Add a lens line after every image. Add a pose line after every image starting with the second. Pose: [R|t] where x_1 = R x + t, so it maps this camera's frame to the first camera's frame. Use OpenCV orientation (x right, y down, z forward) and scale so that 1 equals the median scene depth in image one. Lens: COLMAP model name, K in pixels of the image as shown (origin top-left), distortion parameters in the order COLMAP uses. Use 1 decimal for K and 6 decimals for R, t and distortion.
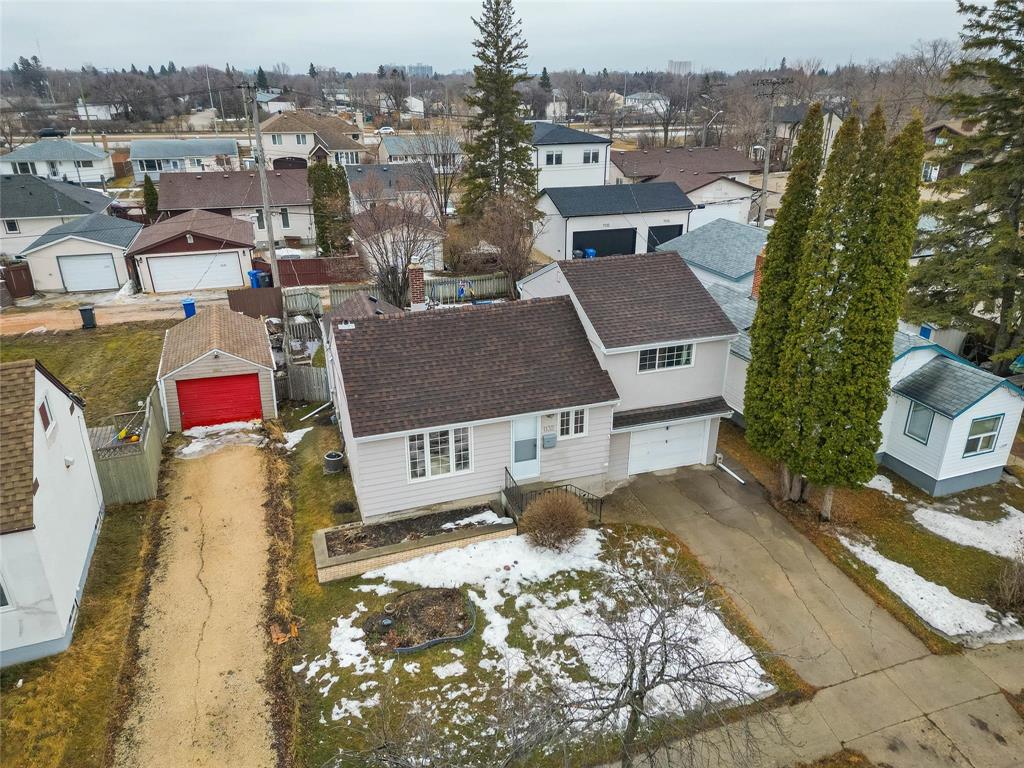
lens RADIAL K [[713.2, 0, 519.0], [0, 713.2, 385.8], [0, 0, 1]] dist [0.062145, -0.040382]
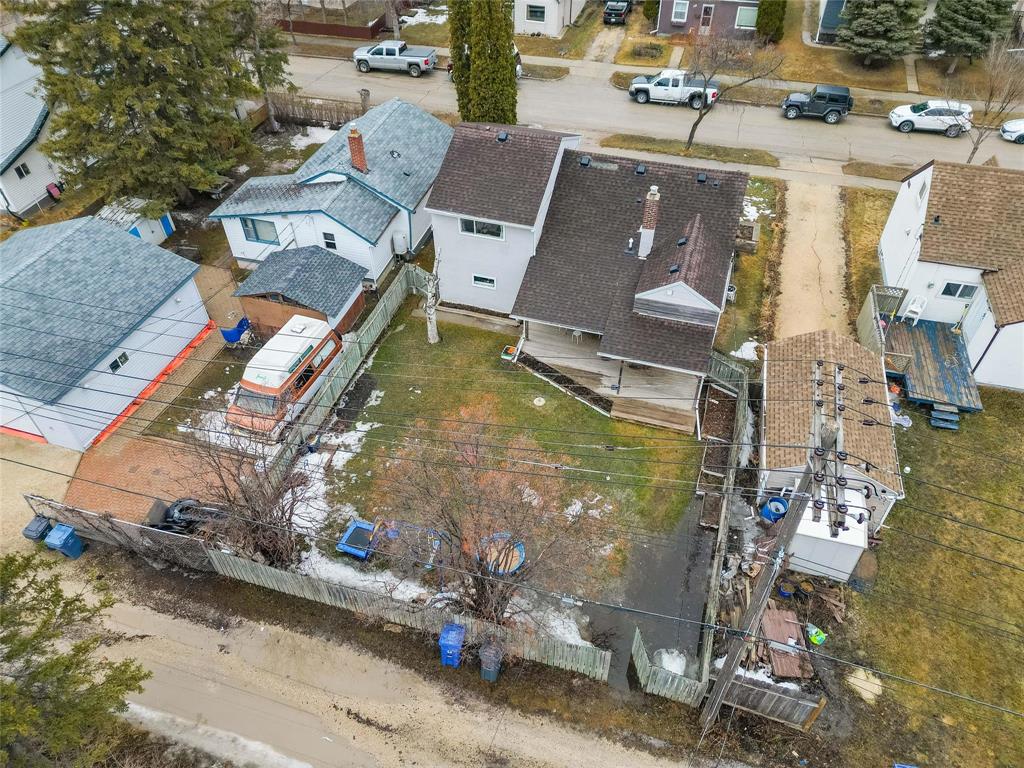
lens RADIAL K [[713.2, 0, 519.0], [0, 713.2, 385.8], [0, 0, 1]] dist [0.062145, -0.040382]
pose [[-0.810034, -0.403798, 0.425196, -0.676388], [0.233560, 0.442935, 0.865597, -1.241497], [-0.537861, 0.800472, -0.264481, 1.984478]]
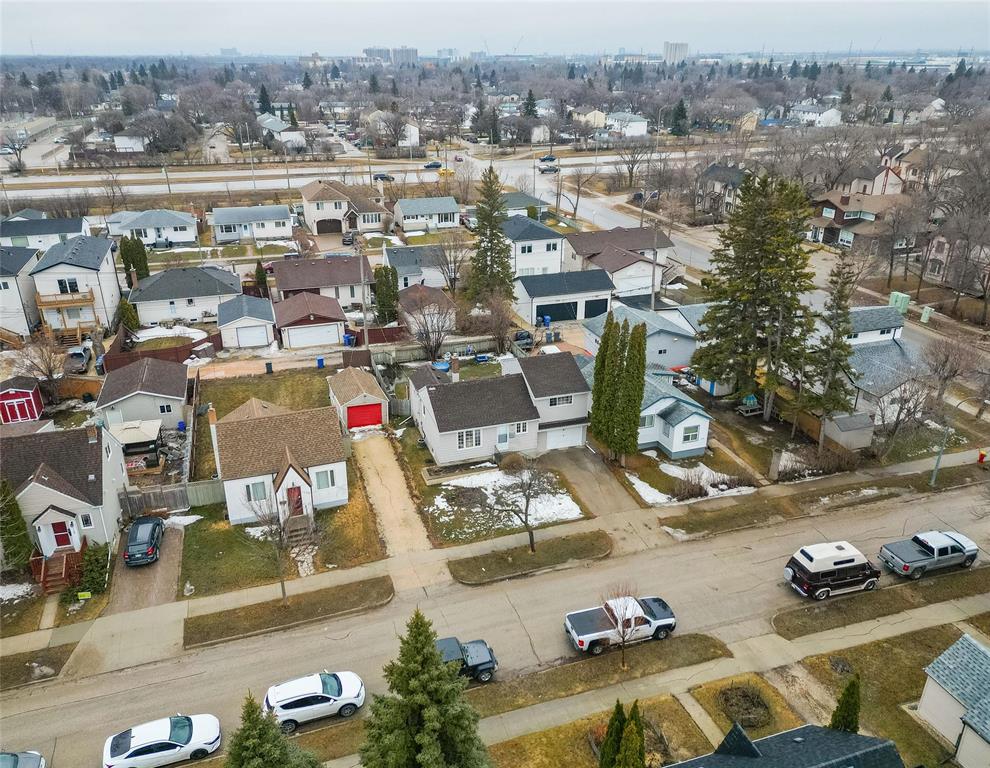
lens RADIAL K [[760.9, 0, 495.0], [0, 760.9, 384.0], [0, 0, 1]] dist [0.045611, -0.006740]
pose [[0.999889, 0.006464, -0.013395, 0.017340], [-0.006410, 0.999971, 0.004022, -0.115212], [0.013421, -0.003936, 0.999902, -1.724408]]
